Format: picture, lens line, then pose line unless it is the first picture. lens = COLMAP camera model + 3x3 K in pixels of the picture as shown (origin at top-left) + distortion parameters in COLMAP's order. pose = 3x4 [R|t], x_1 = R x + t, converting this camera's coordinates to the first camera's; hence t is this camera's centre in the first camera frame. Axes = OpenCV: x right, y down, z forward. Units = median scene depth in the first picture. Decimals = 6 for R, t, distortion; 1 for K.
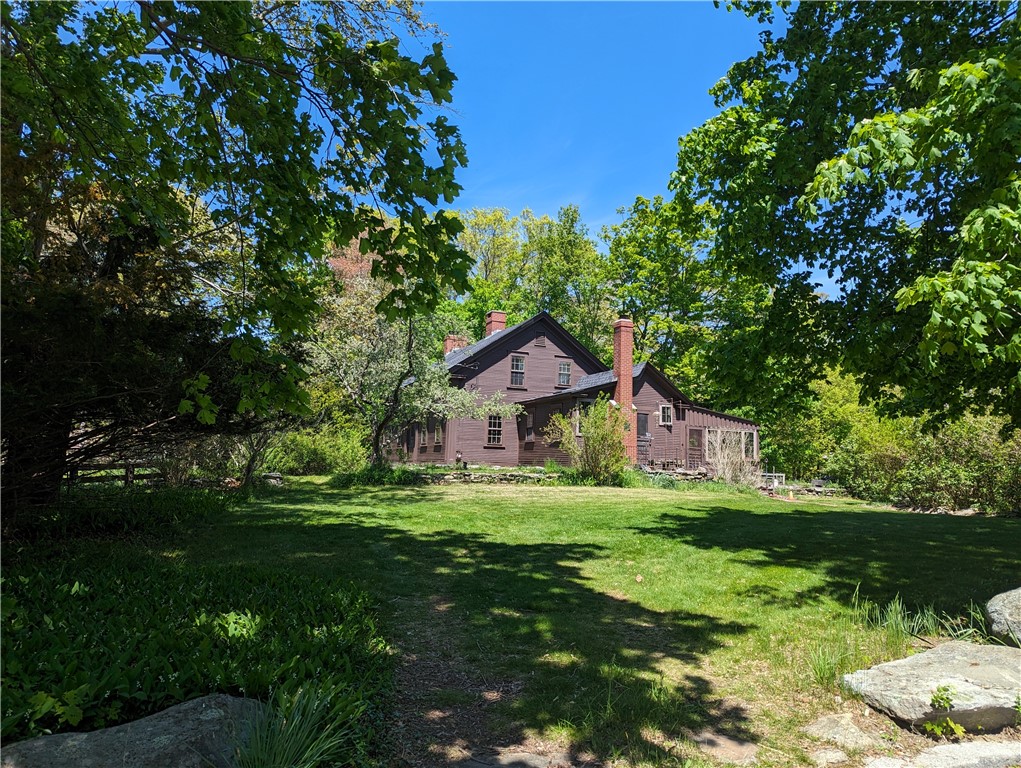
lens RADIAL K [[687.9, 0, 510.5], [0, 687.9, 384.0], [0, 0, 1]] dist [0.001804, -0.020654]
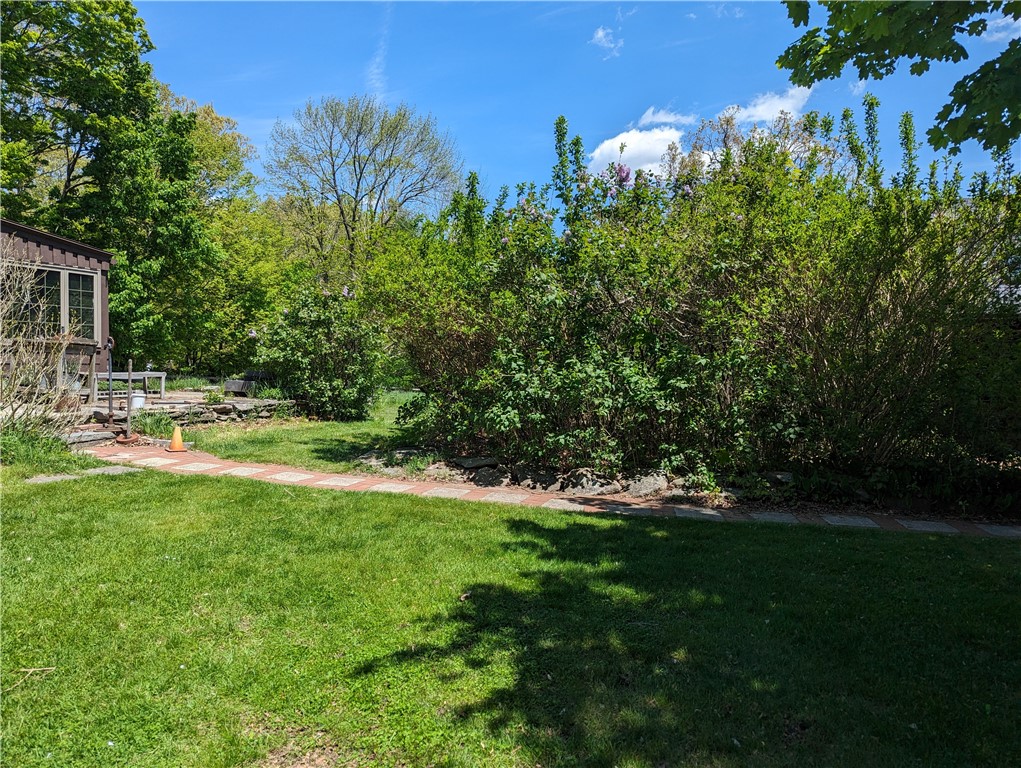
lens RADIAL K [[687.9, 0, 510.5], [0, 687.9, 384.0], [0, 0, 1]] dist [0.001804, -0.020654]
pose [[0.676775, -0.050096, 0.734484, 0.231475], [-0.083585, 0.986002, 0.144268, 0.058270], [-0.731430, -0.159029, 0.663114, 0.561600]]
